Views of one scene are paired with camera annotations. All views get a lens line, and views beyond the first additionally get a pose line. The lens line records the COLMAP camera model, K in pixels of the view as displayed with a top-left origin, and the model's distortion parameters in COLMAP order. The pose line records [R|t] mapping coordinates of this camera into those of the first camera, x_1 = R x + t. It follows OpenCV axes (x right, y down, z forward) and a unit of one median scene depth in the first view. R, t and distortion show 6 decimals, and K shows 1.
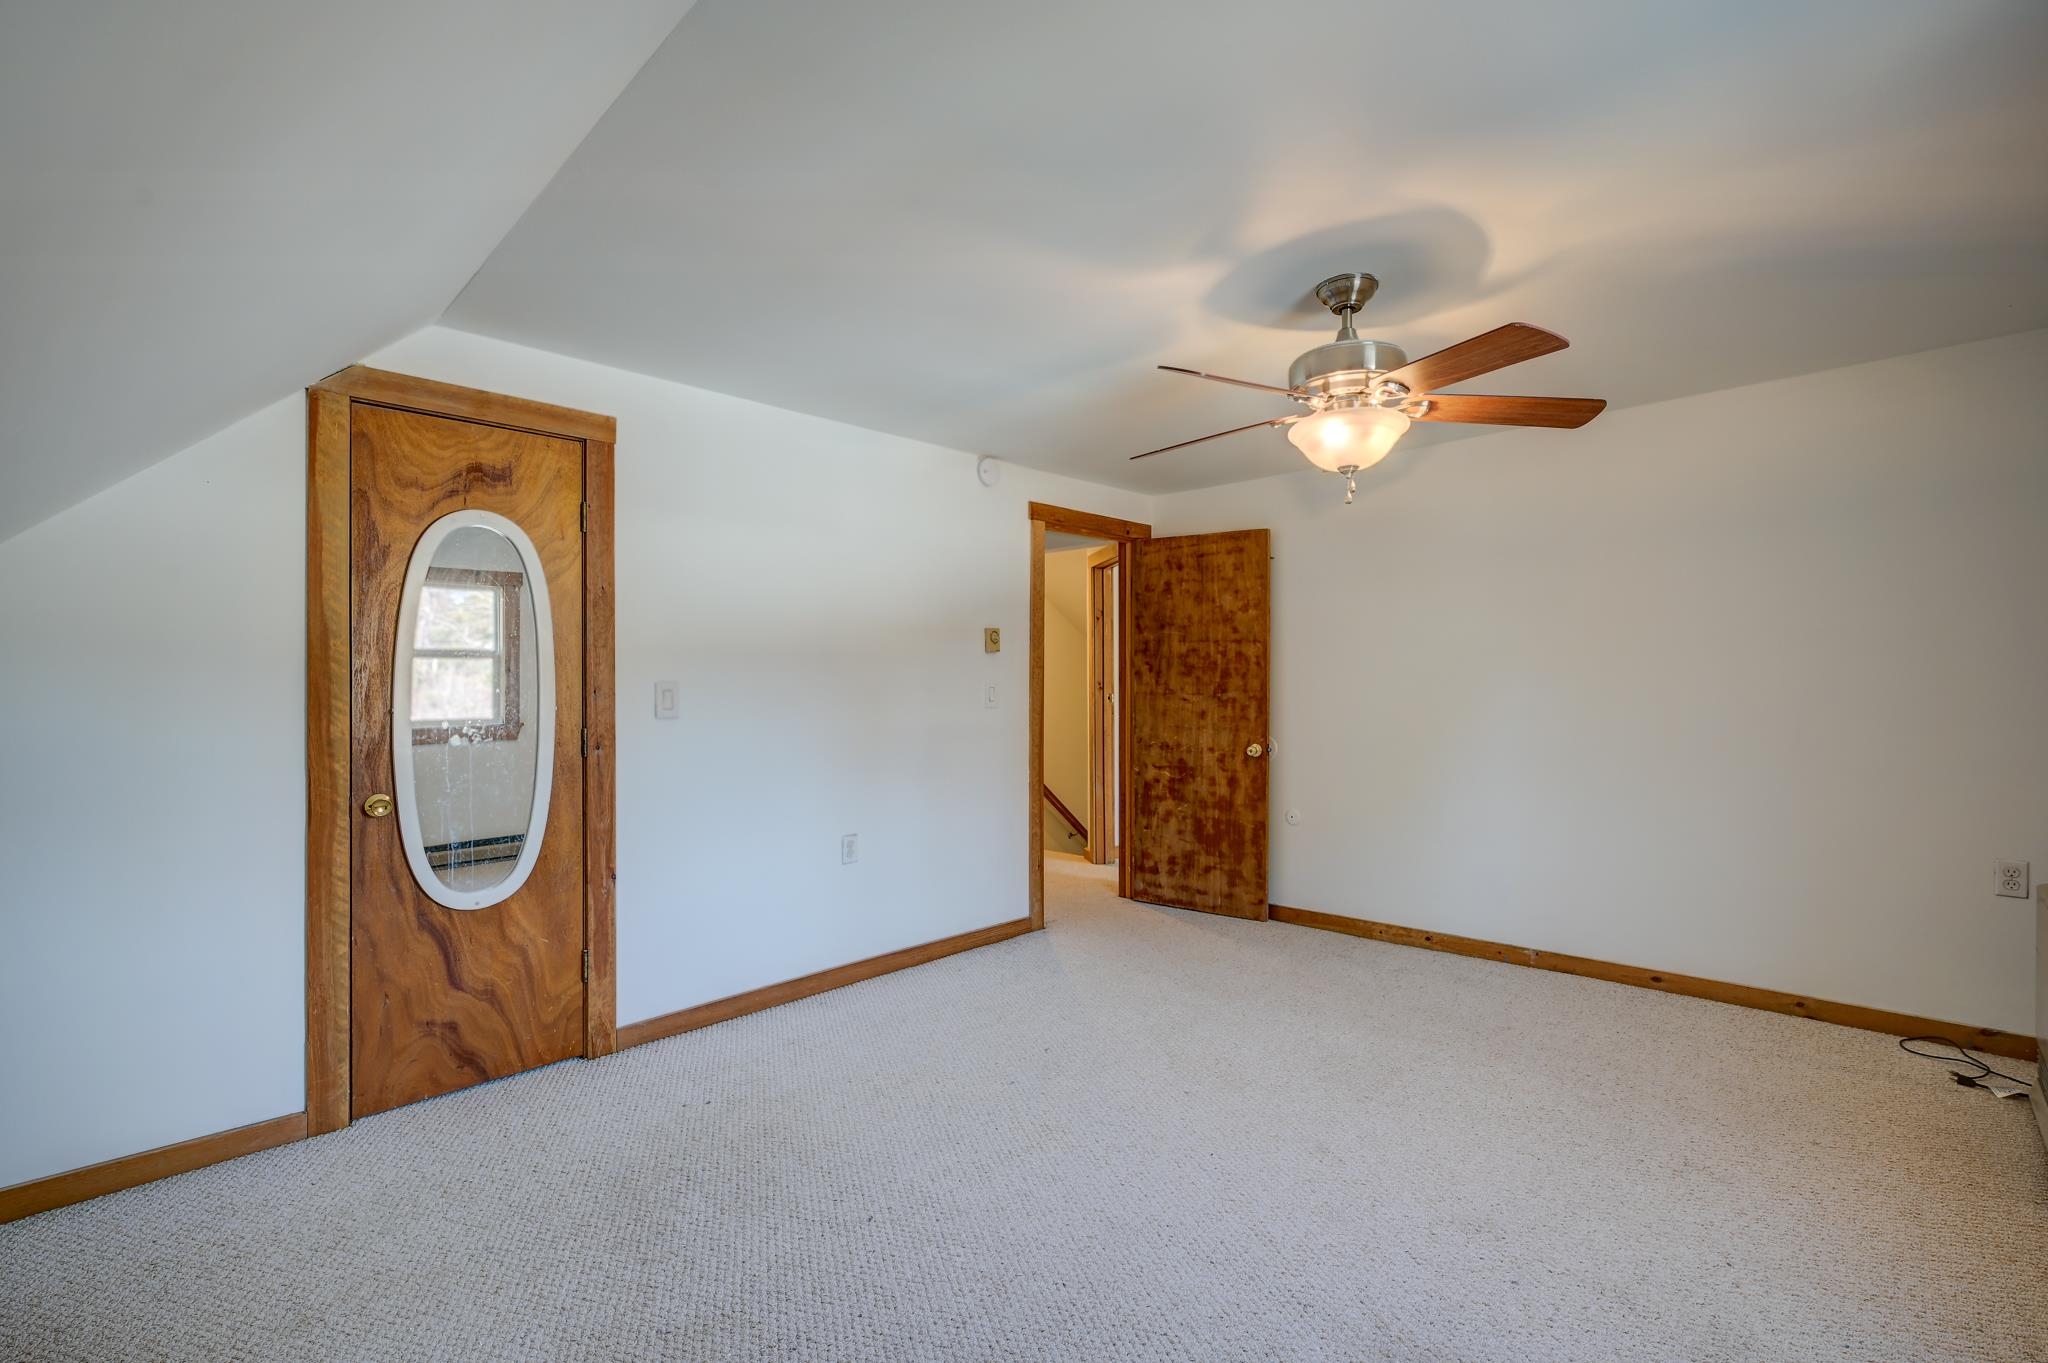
lens RADIAL K [[910.5, 0, 1026.4], [0, 910.5, 673.0], [0, 0, 1]] dist [-0.001904, 0.000245]
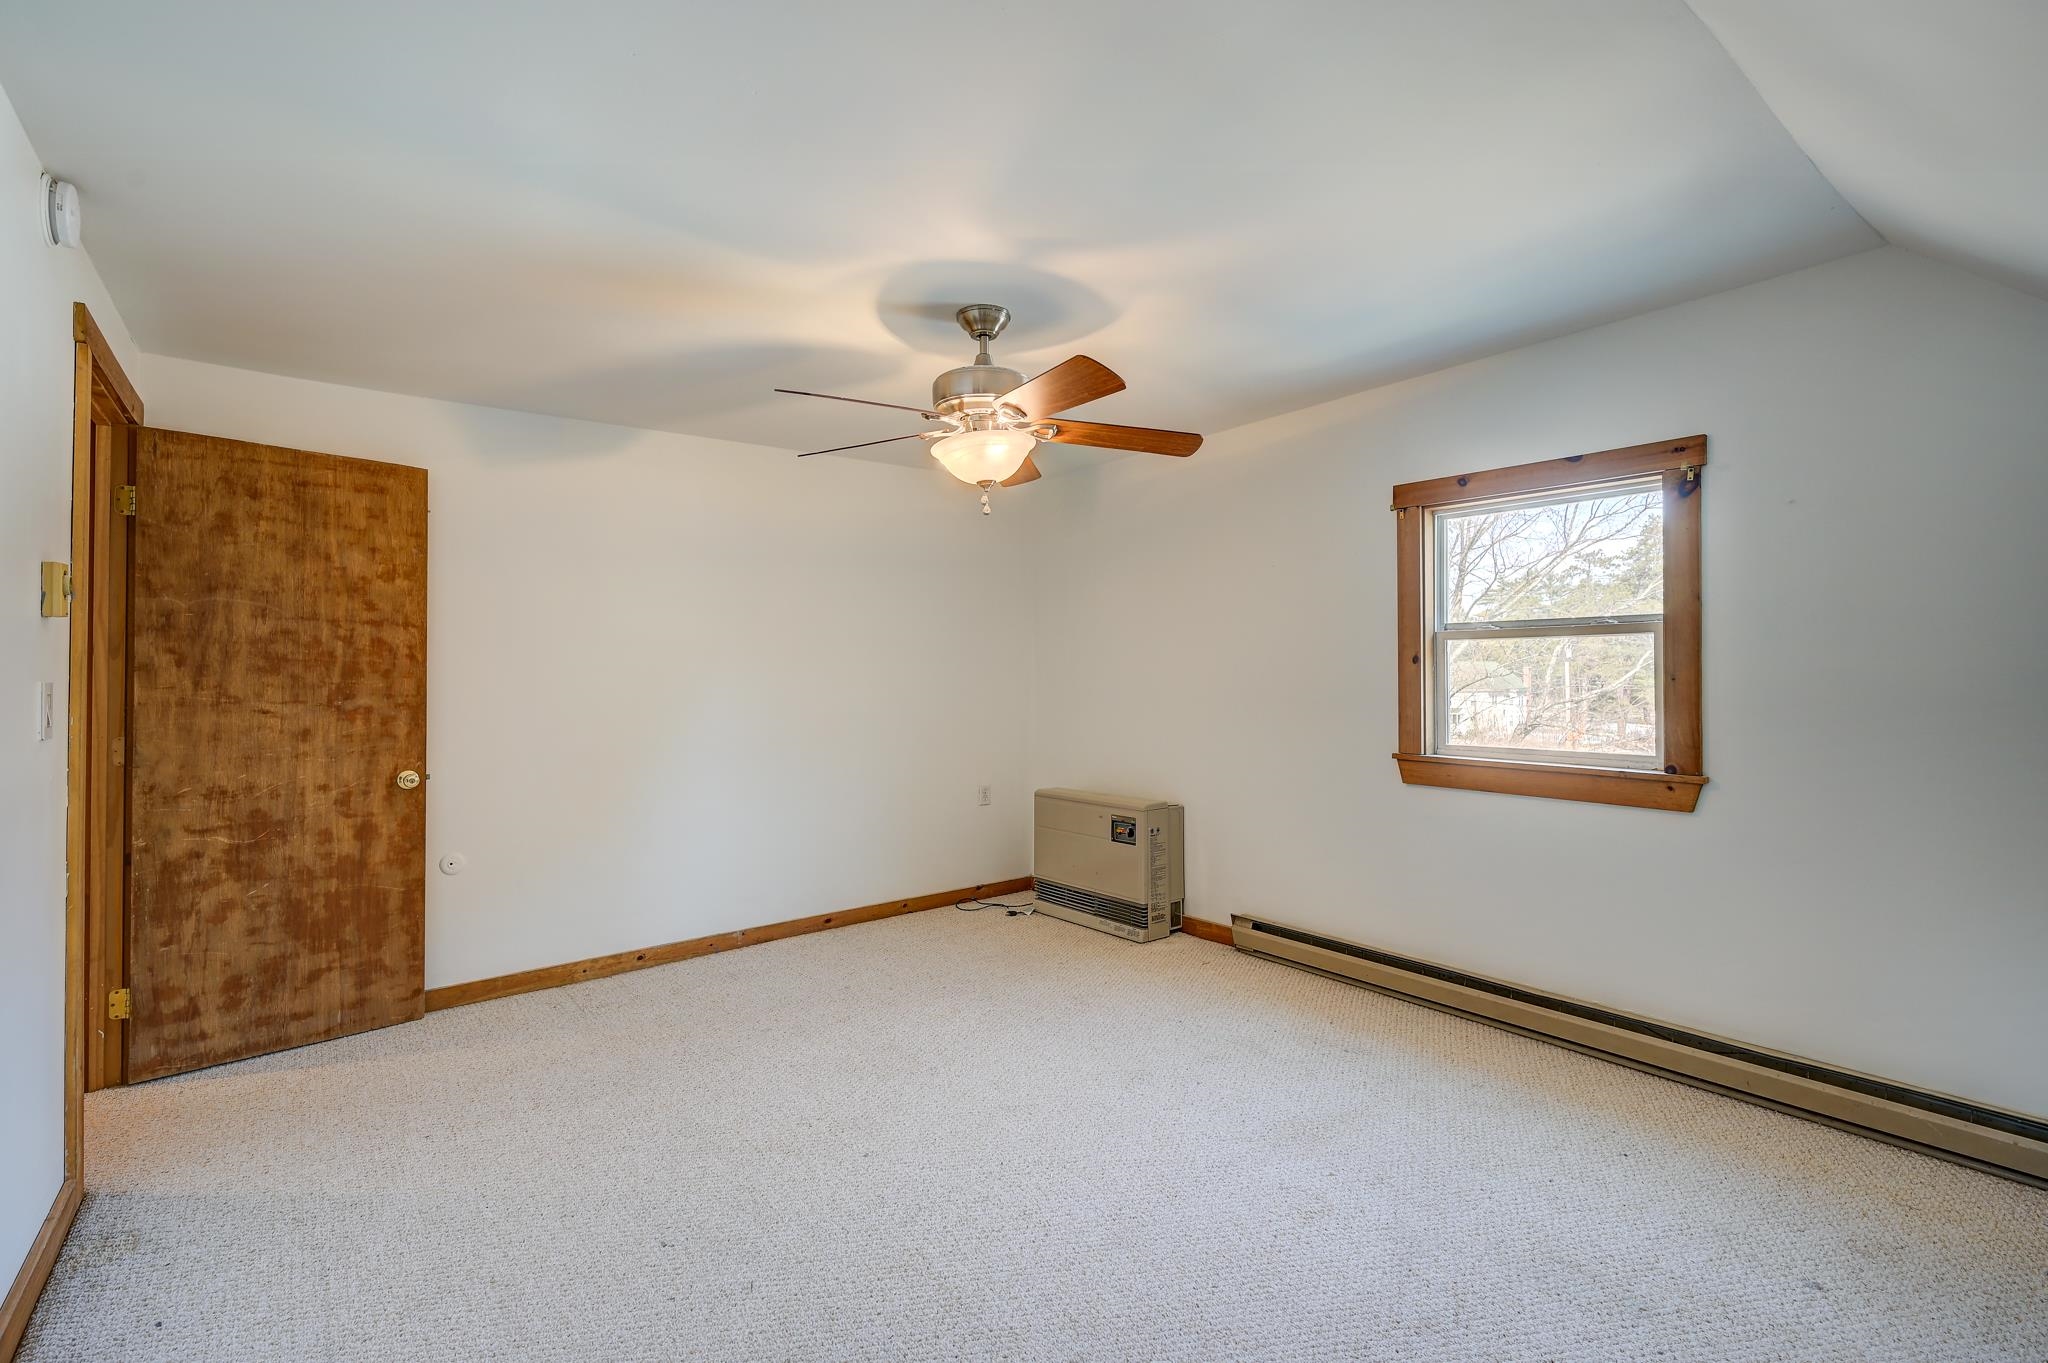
lens RADIAL K [[910.5, 0, 1026.4], [0, 910.5, 673.0], [0, 0, 1]] dist [-0.001904, 0.000245]
pose [[0.129303, 0.008148, 0.991572, -0.374368], [-0.004970, 0.999959, -0.007569, 0.005069], [-0.991593, -0.003949, 0.129338, 0.423318]]
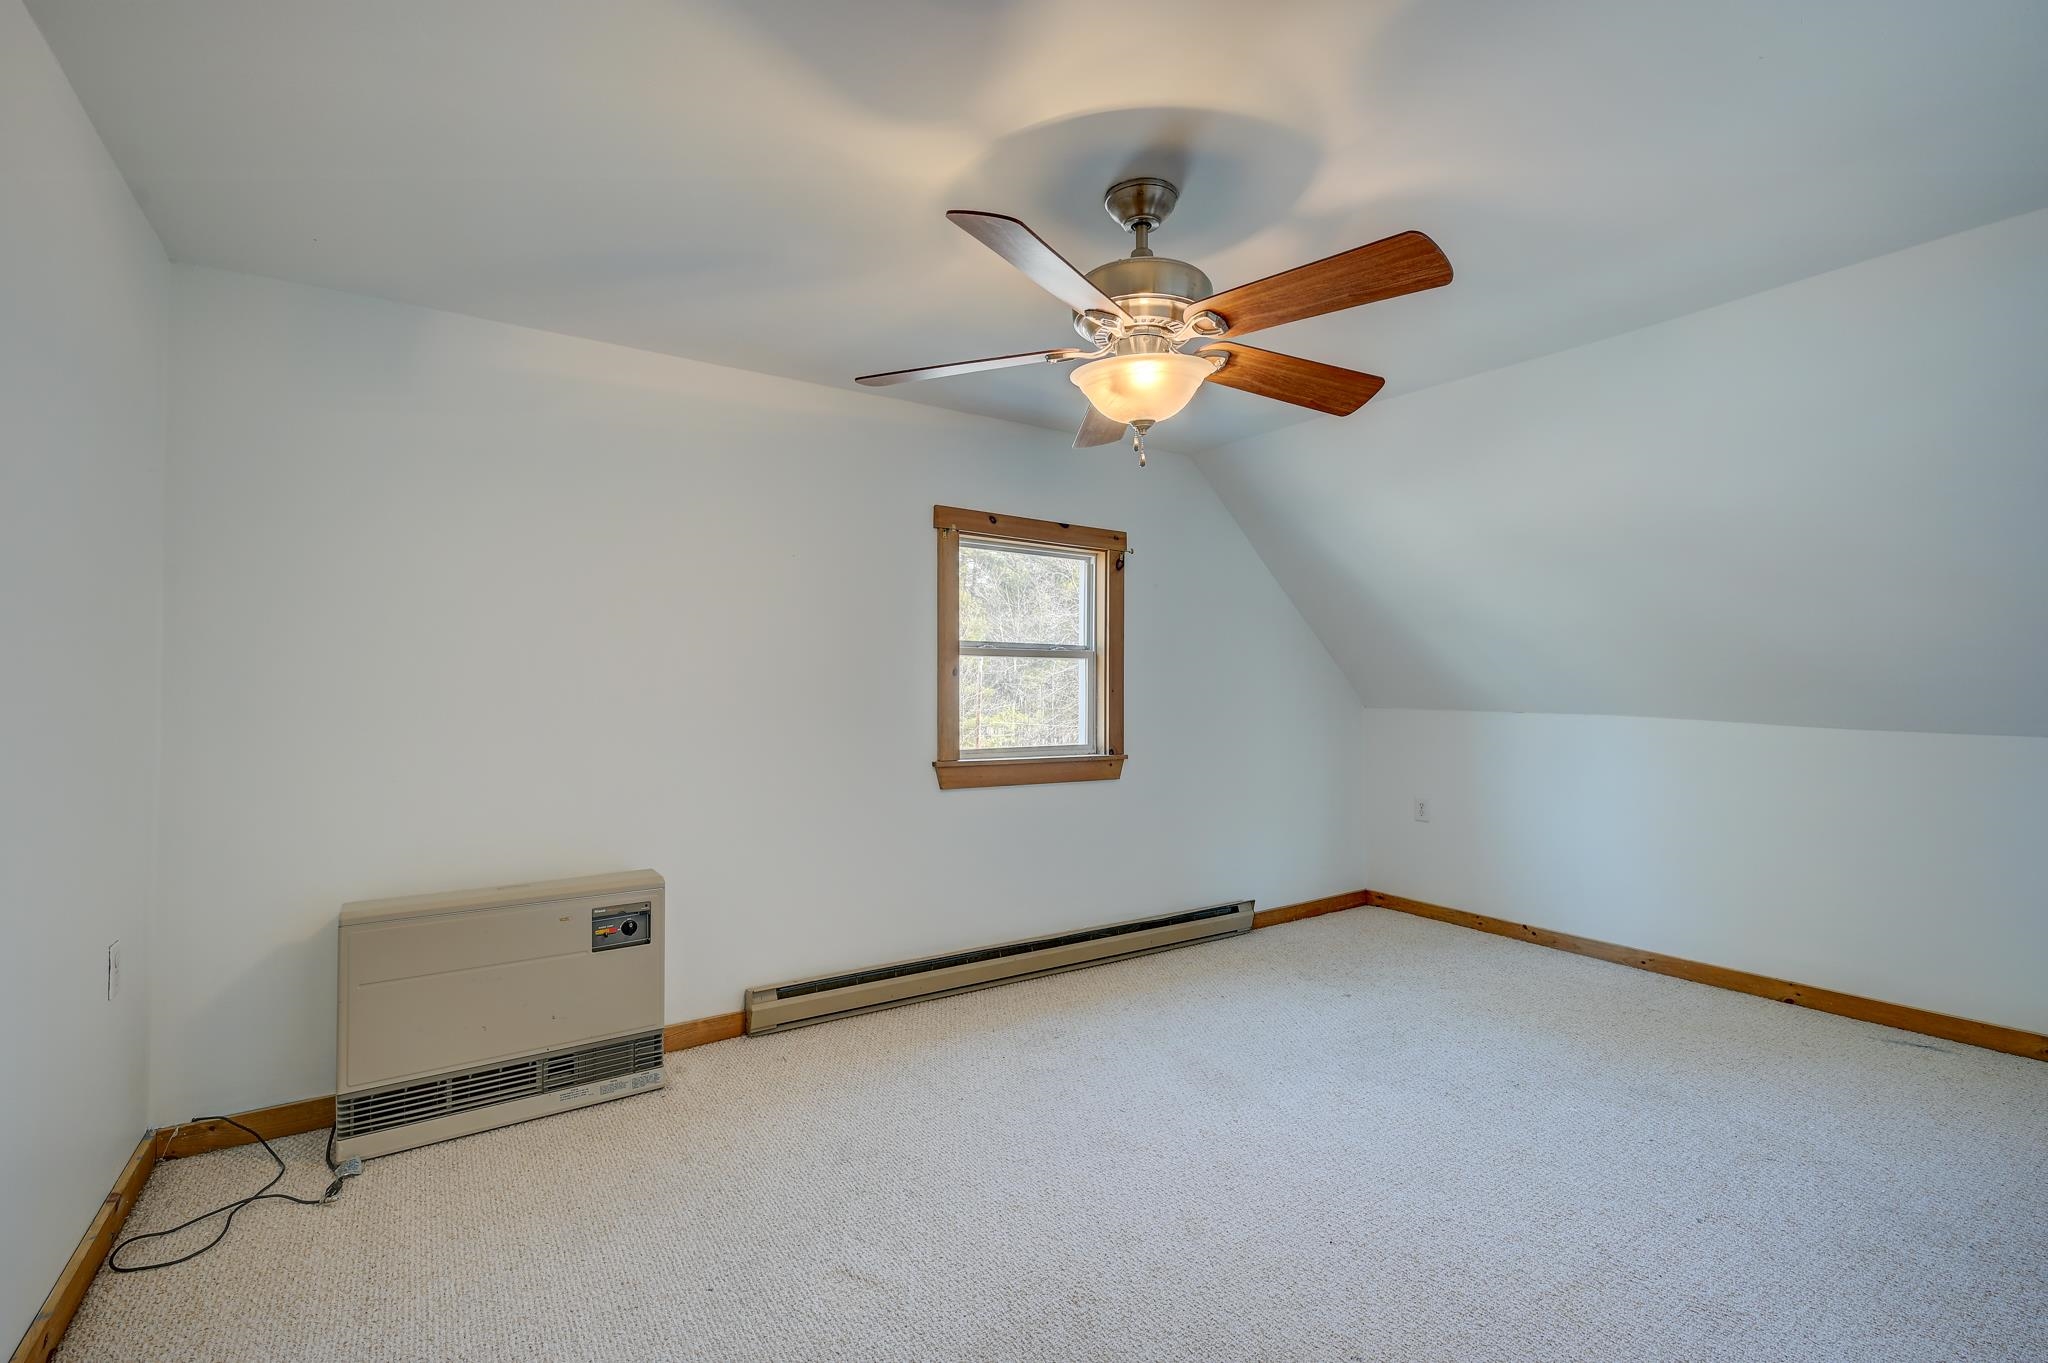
lens RADIAL K [[910.5, 0, 1026.4], [0, 910.5, 673.0], [0, 0, 1]] dist [-0.001904, 0.000245]
pose [[-0.981080, 0.006312, 0.193502, 0.155453], [0.000730, 0.999582, -0.028903, 0.010543], [-0.193603, -0.028215, -0.980674, 0.942607]]
